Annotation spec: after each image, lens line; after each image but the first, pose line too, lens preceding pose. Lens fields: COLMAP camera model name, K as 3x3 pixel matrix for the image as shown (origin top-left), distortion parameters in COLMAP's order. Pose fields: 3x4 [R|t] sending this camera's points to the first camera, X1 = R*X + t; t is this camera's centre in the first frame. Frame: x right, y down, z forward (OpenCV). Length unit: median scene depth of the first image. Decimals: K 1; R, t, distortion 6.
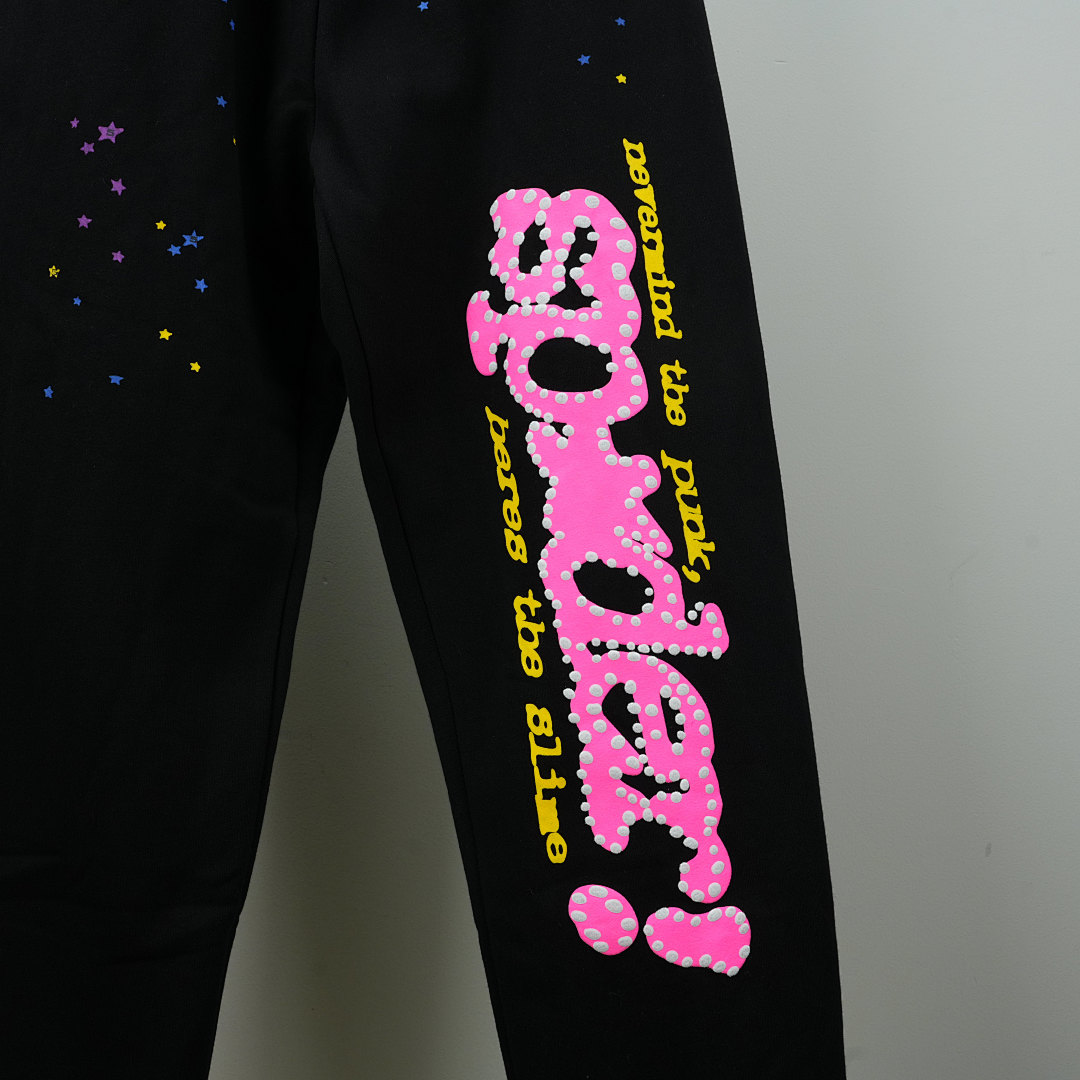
lens RADIAL K [[1475.8, 0, 539.0], [0, 1475.8, 541.8], [0, 0, 1]] dist [-0.014784, 0.000000]
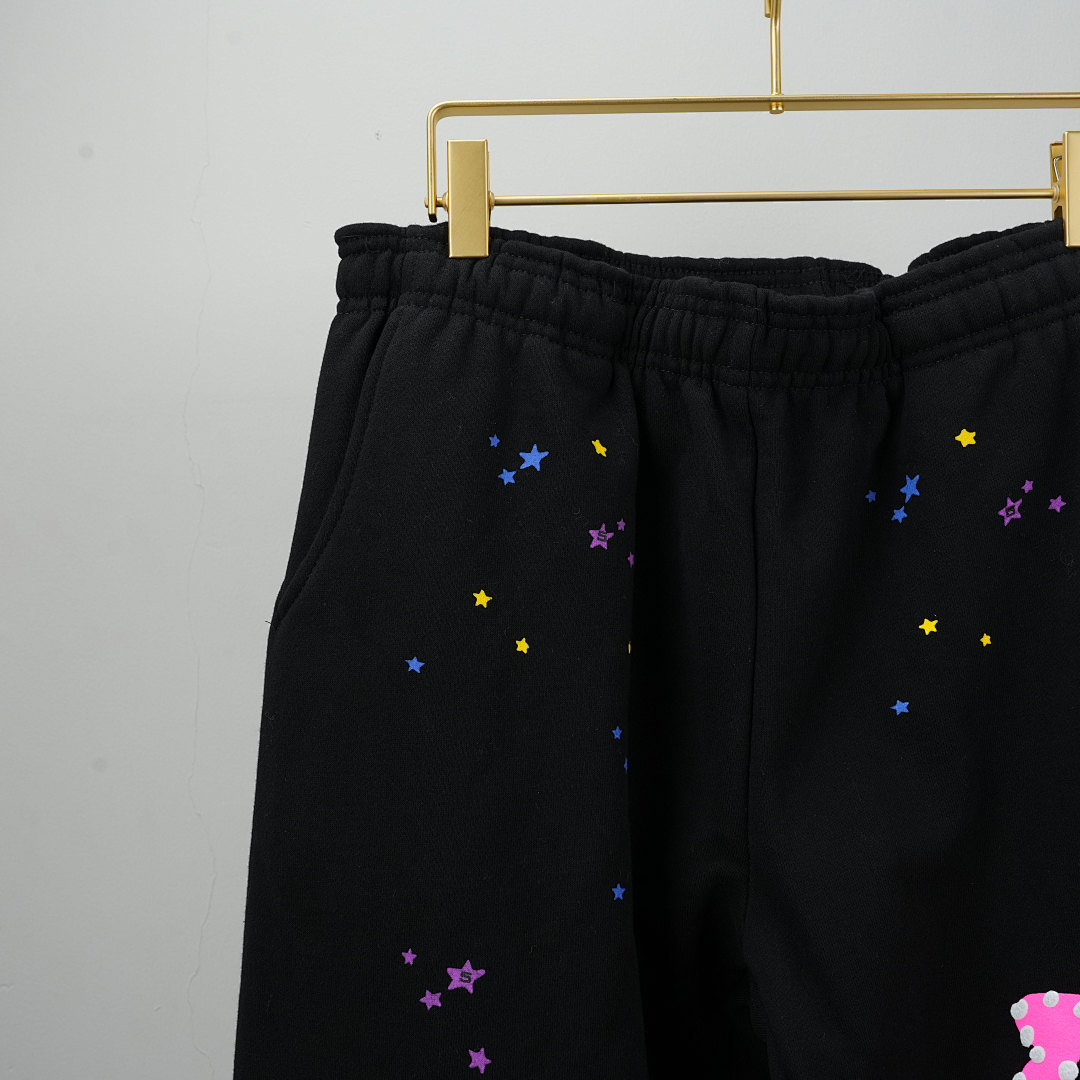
lens RADIAL K [[1475.8, 0, 533.3], [0, 1475.8, 534.3], [0, 0, 1]] dist [-0.014784, 0.000000]
pose [[0.997165, -0.031139, -0.068494, -0.202069], [0.027863, 0.998445, -0.048276, -0.425938], [0.069891, 0.046231, 0.996483, 0.326142]]
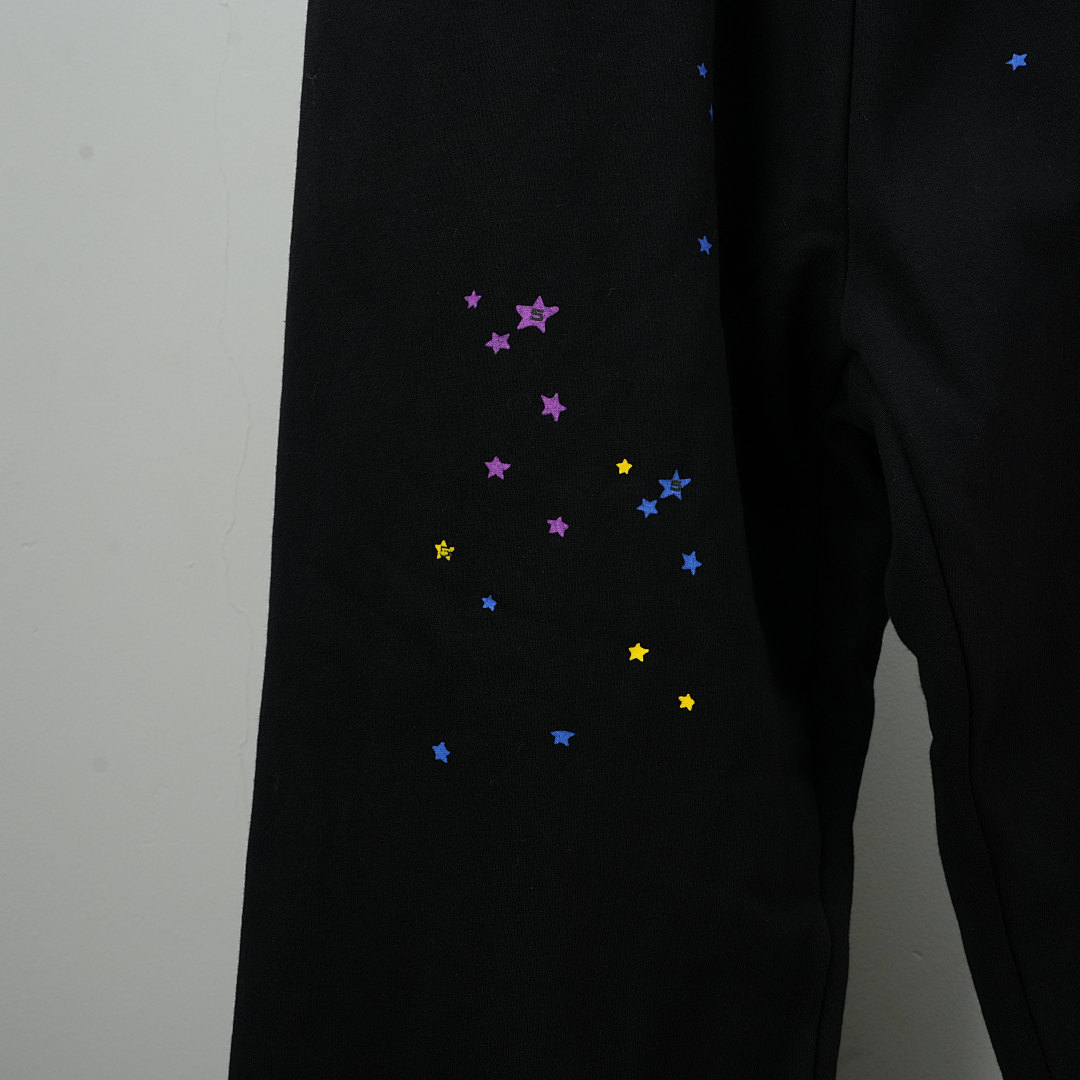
lens RADIAL K [[1475.8, 0, 549.2], [0, 1475.8, 540.7], [0, 0, 1]] dist [-0.014784, 0.000000]
pose [[0.996603, -0.035230, -0.074442, -0.236569], [0.035642, 0.999356, 0.004211, -0.183506], [0.074246, -0.006850, 0.997216, 0.399942]]
